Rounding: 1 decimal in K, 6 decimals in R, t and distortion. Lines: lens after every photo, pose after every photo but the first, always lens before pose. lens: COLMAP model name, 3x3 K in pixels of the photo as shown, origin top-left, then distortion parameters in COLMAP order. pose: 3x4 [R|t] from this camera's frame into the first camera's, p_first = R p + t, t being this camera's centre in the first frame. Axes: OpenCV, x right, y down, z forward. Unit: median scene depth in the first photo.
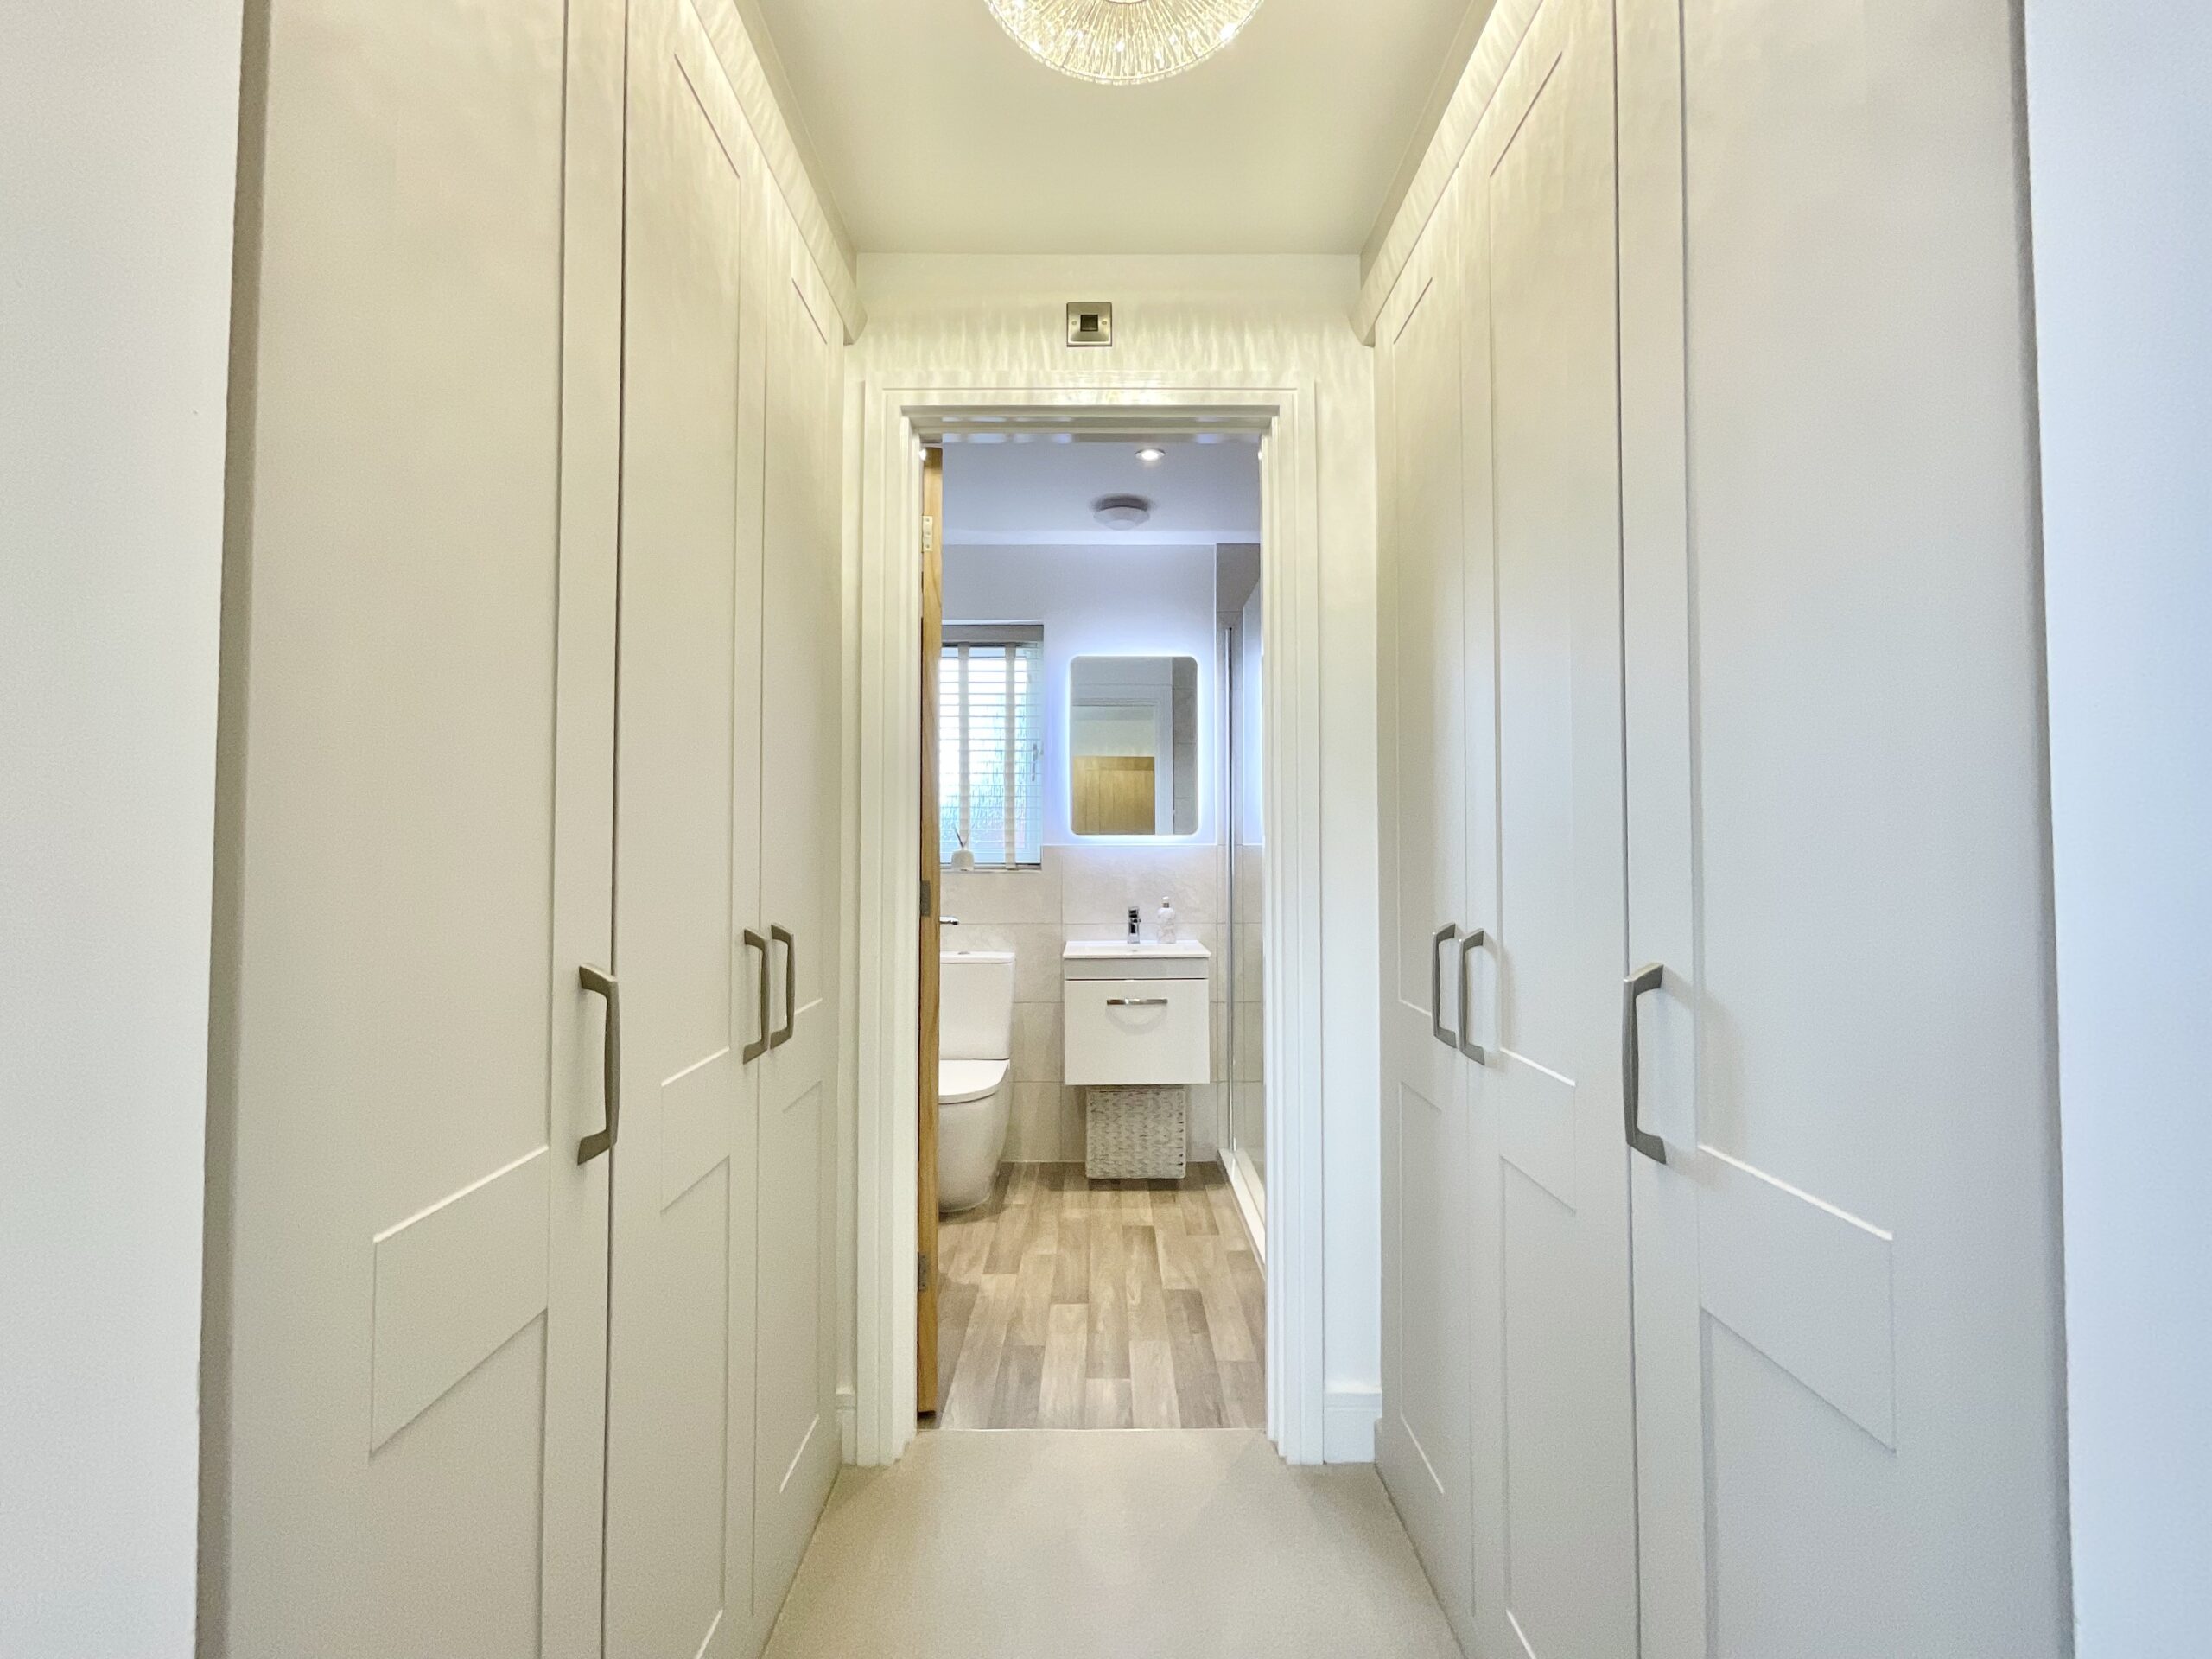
lens RADIAL K [[894.5, 0, 1104.6], [0, 894.5, 818.8], [0, 0, 1]] dist [-0.002371, -0.000080]
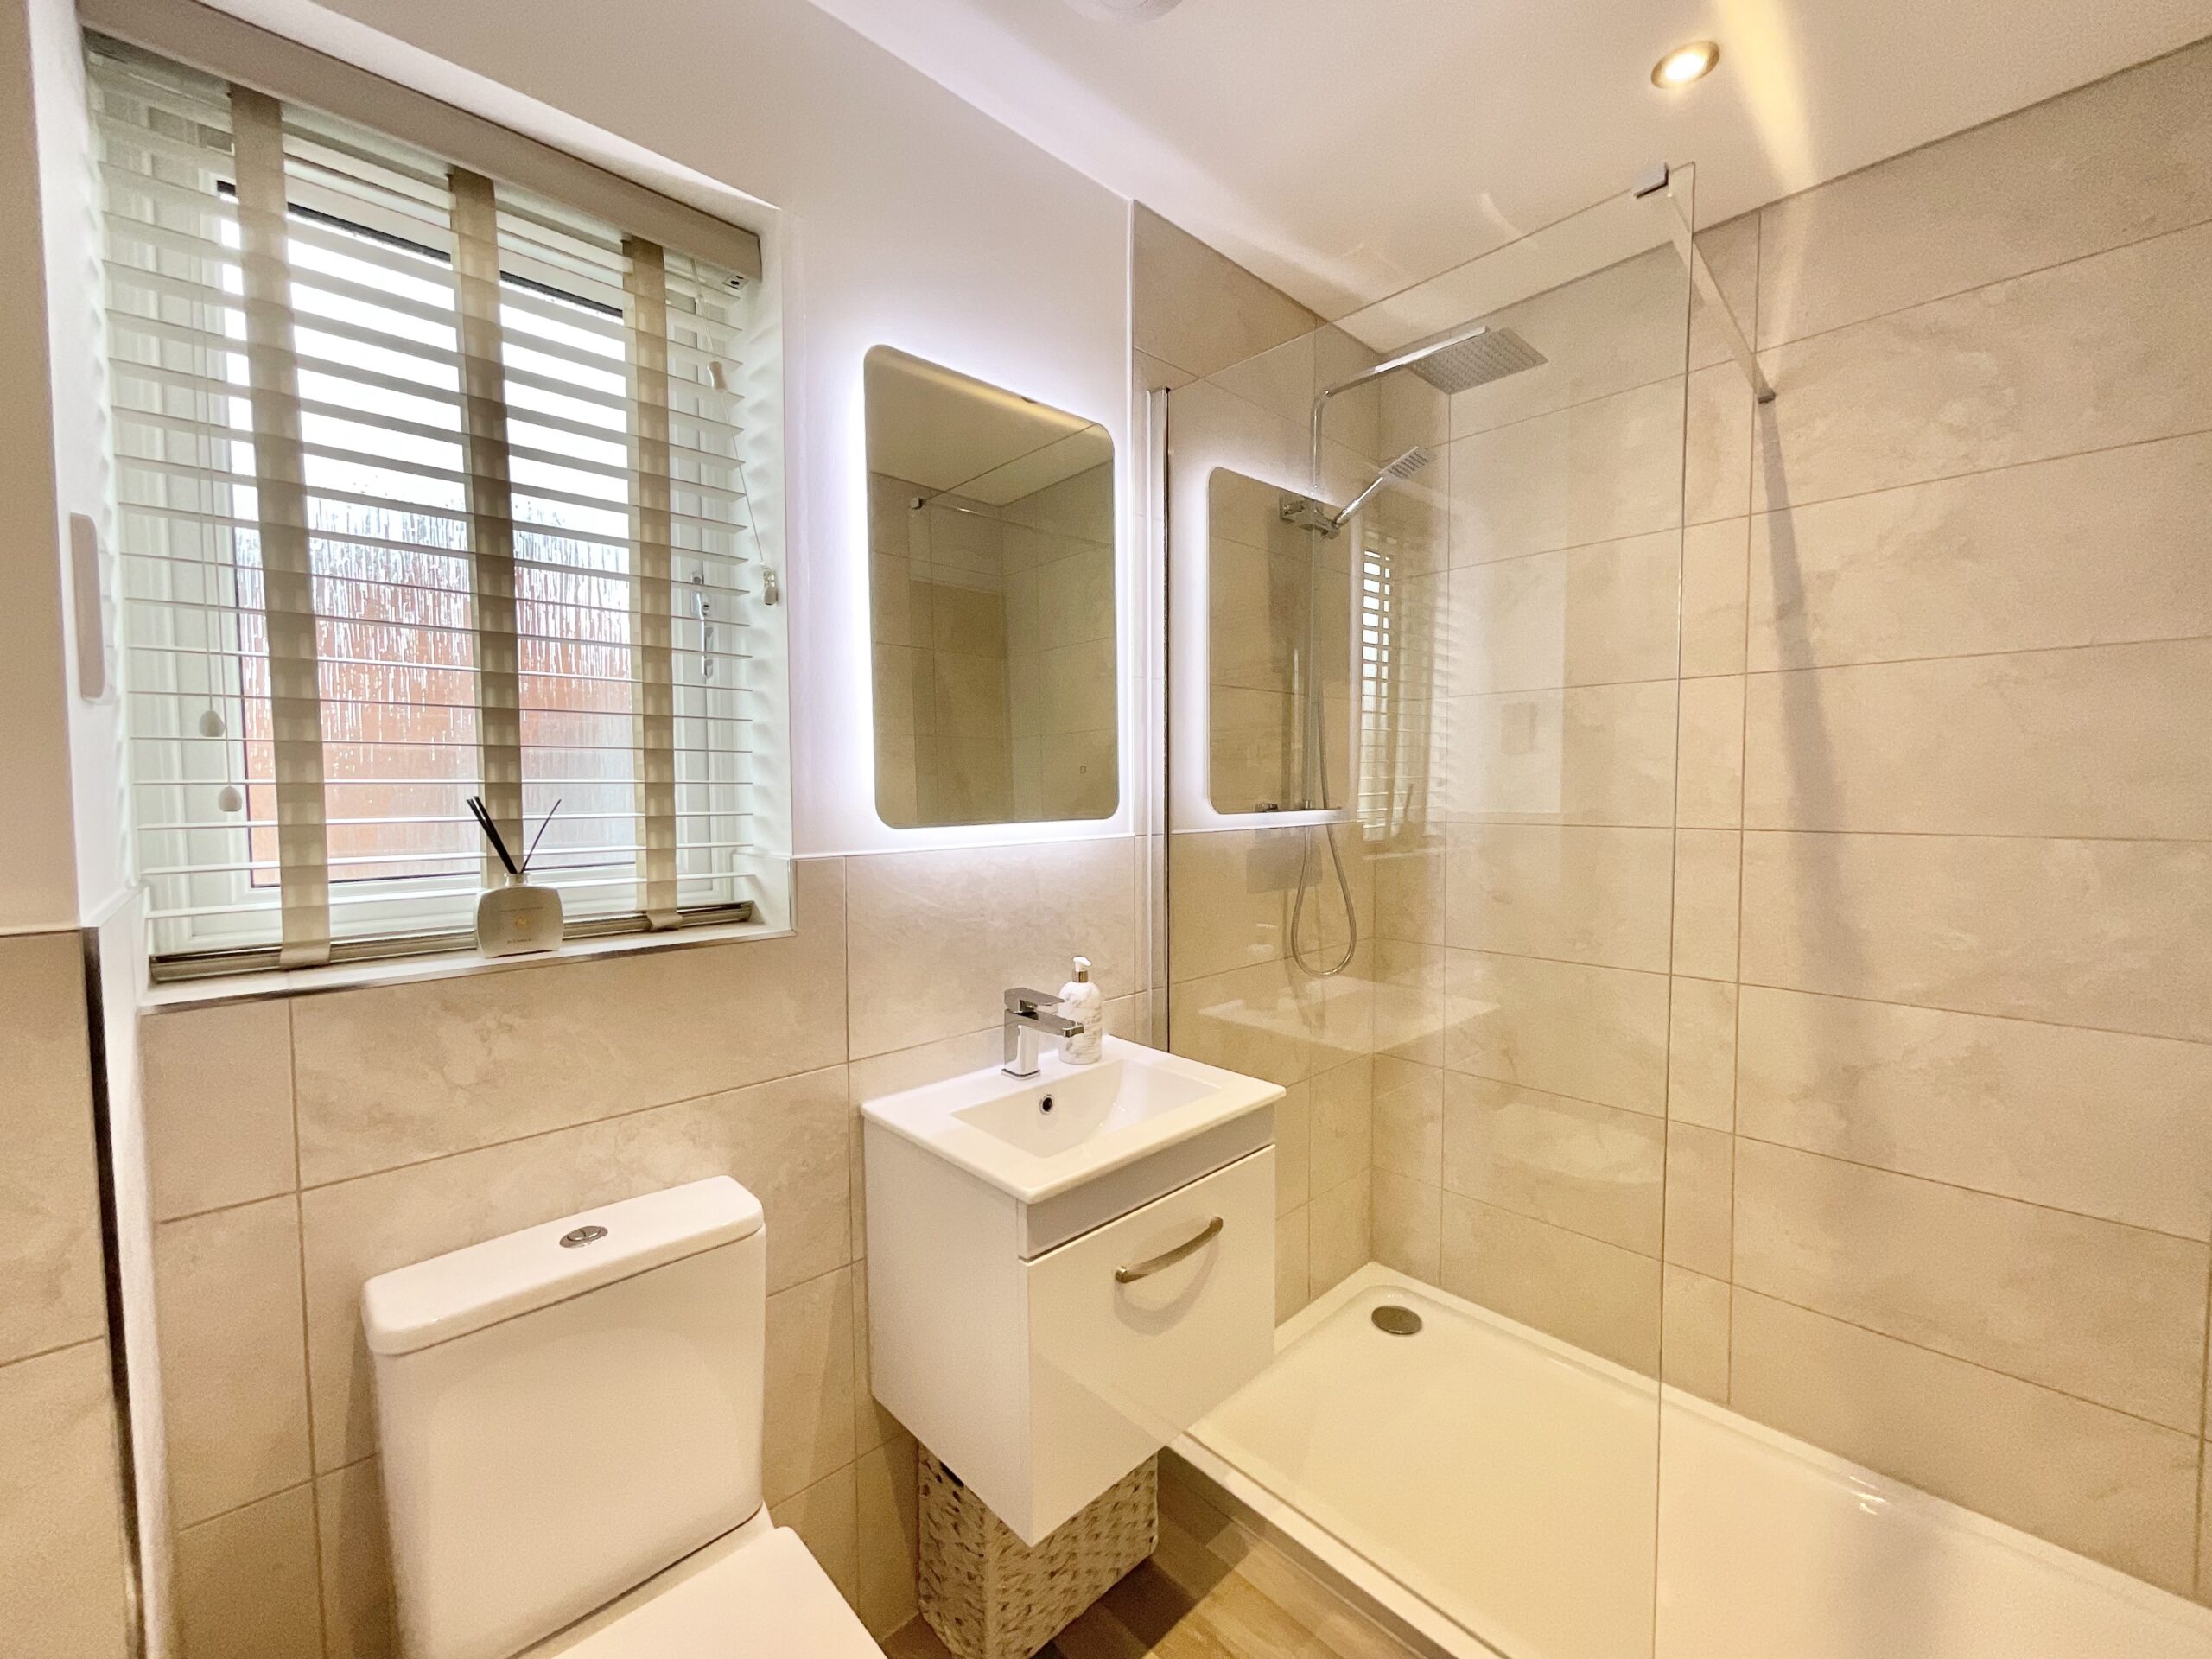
lens RADIAL K [[894.5, 0, 1109.3], [0, 894.5, 839.8], [0, 0, 1]] dist [-0.002371, -0.000080]
pose [[0.726993, -0.036701, 0.685664, -0.225137], [-0.014402, 0.997536, 0.068664, -0.004495], [-0.686494, -0.059794, 0.724673, 0.651324]]
